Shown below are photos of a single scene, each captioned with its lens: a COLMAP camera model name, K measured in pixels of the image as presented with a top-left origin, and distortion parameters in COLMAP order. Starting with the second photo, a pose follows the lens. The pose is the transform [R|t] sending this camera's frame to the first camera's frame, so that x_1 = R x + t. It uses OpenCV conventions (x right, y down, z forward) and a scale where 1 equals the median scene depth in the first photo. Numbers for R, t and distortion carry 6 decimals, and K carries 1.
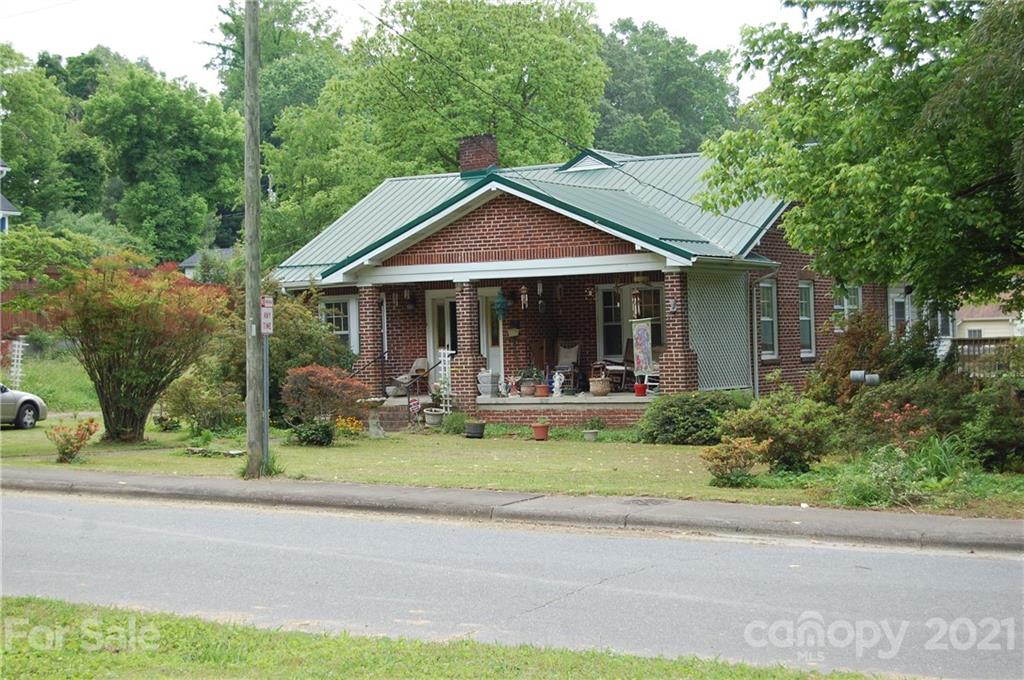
lens RADIAL K [[1862.2, 0, 509.4], [0, 1862.2, 340.5], [0, 0, 1]] dist [0.005299, 0.000000]
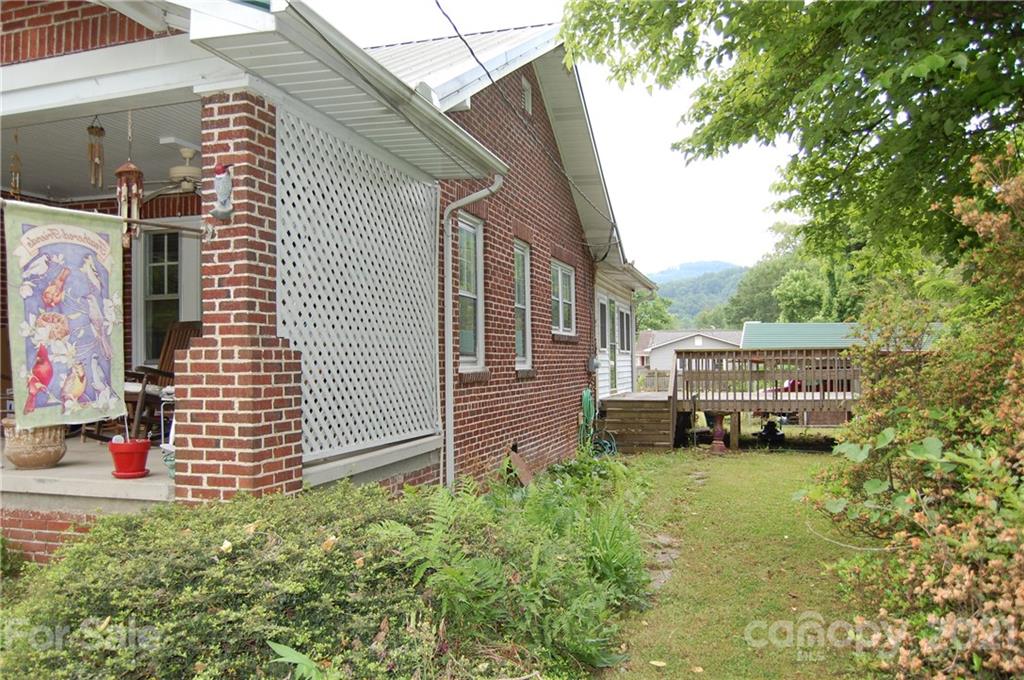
lens RADIAL K [[839.0, 0, 507.6], [0, 839.0, 346.6], [0, 0, 1]] dist [-0.062529, -0.003762]
pose [[0.965443, 0.023324, 0.259570, 0.092649], [-0.017670, 0.999554, -0.024093, 0.008661], [-0.260016, 0.018674, 0.965424, 0.802887]]
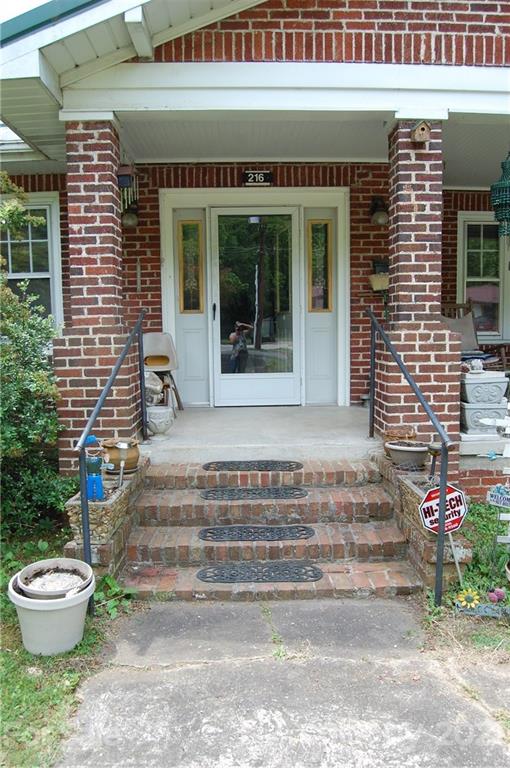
lens RADIAL K [[603.1, 0, 255.2], [0, 603.1, 384.9], [0, 0, 1]] dist [-0.095337, 0.042190]
pose [[0.846741, -0.032443, 0.531016, -0.115757], [-0.014870, 0.996305, 0.084583, 0.010369], [-0.531798, -0.079516, 0.843130, 0.926906]]
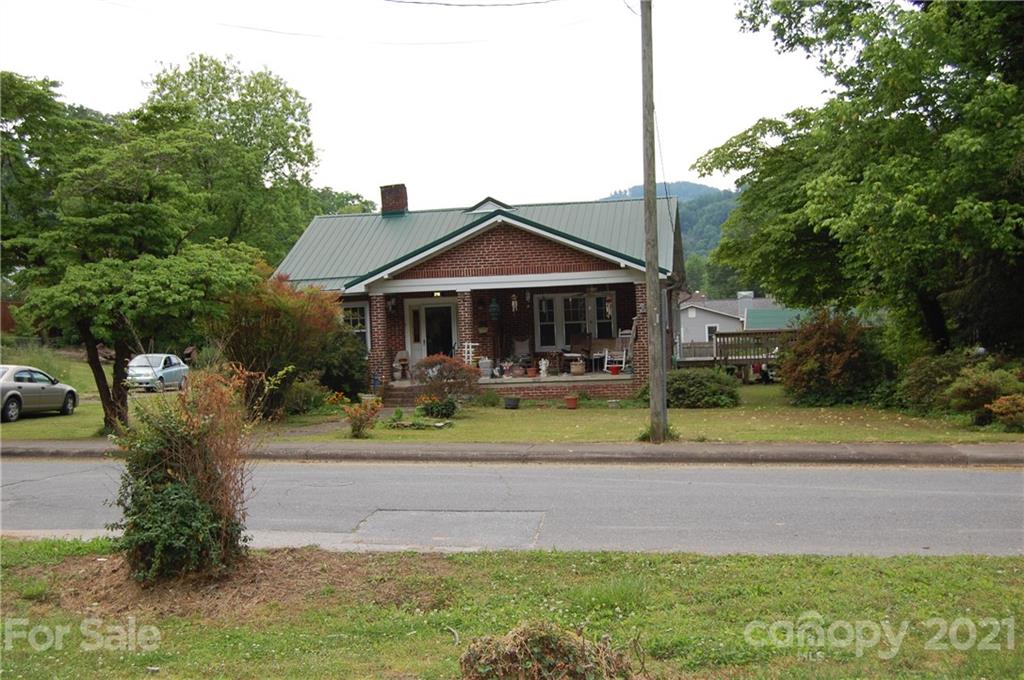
lens RADIAL K [[1217.8, 0, 518.7], [0, 1217.8, 343.2], [0, 0, 1]] dist [-0.055209, 0.000000]
pose [[0.932528, -0.011701, 0.360909, -0.303230], [0.012595, 0.999921, -0.000124, 0.005777], [-0.360879, 0.004661, 0.932601, 0.184924]]
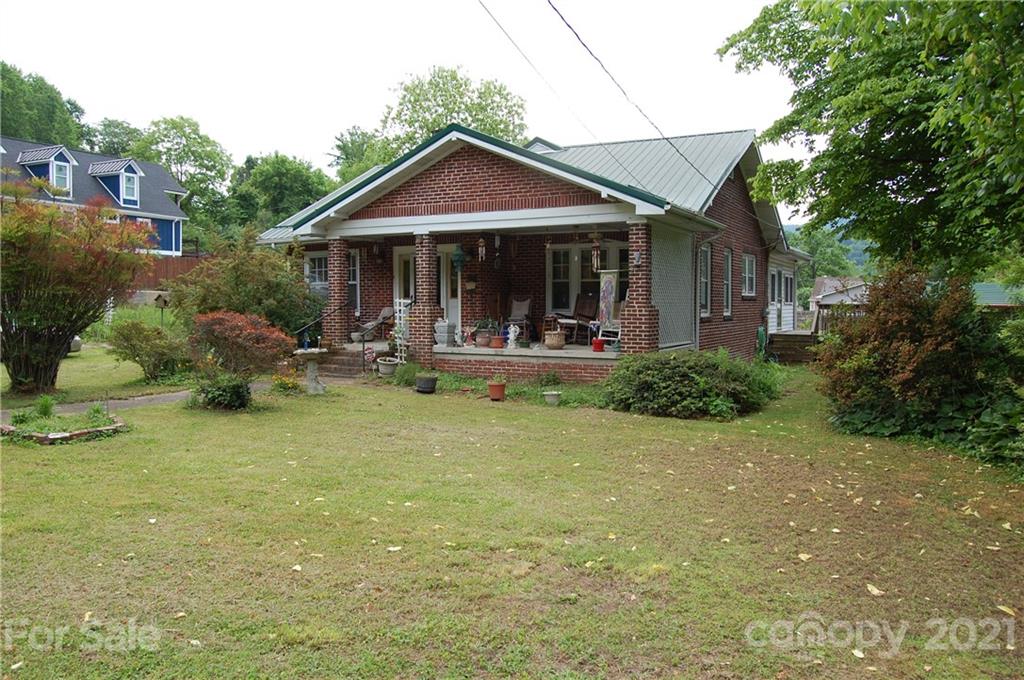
lens RADIAL K [[804.1, 0, 507.2], [0, 804.1, 344.4], [0, 0, 1]] dist [-0.095337, 0.042190]
pose [[0.998684, 0.024998, 0.044775, 0.003476], [-0.027270, 0.998332, 0.050881, 0.005714], [-0.043429, -0.052035, 0.997700, 0.555788]]
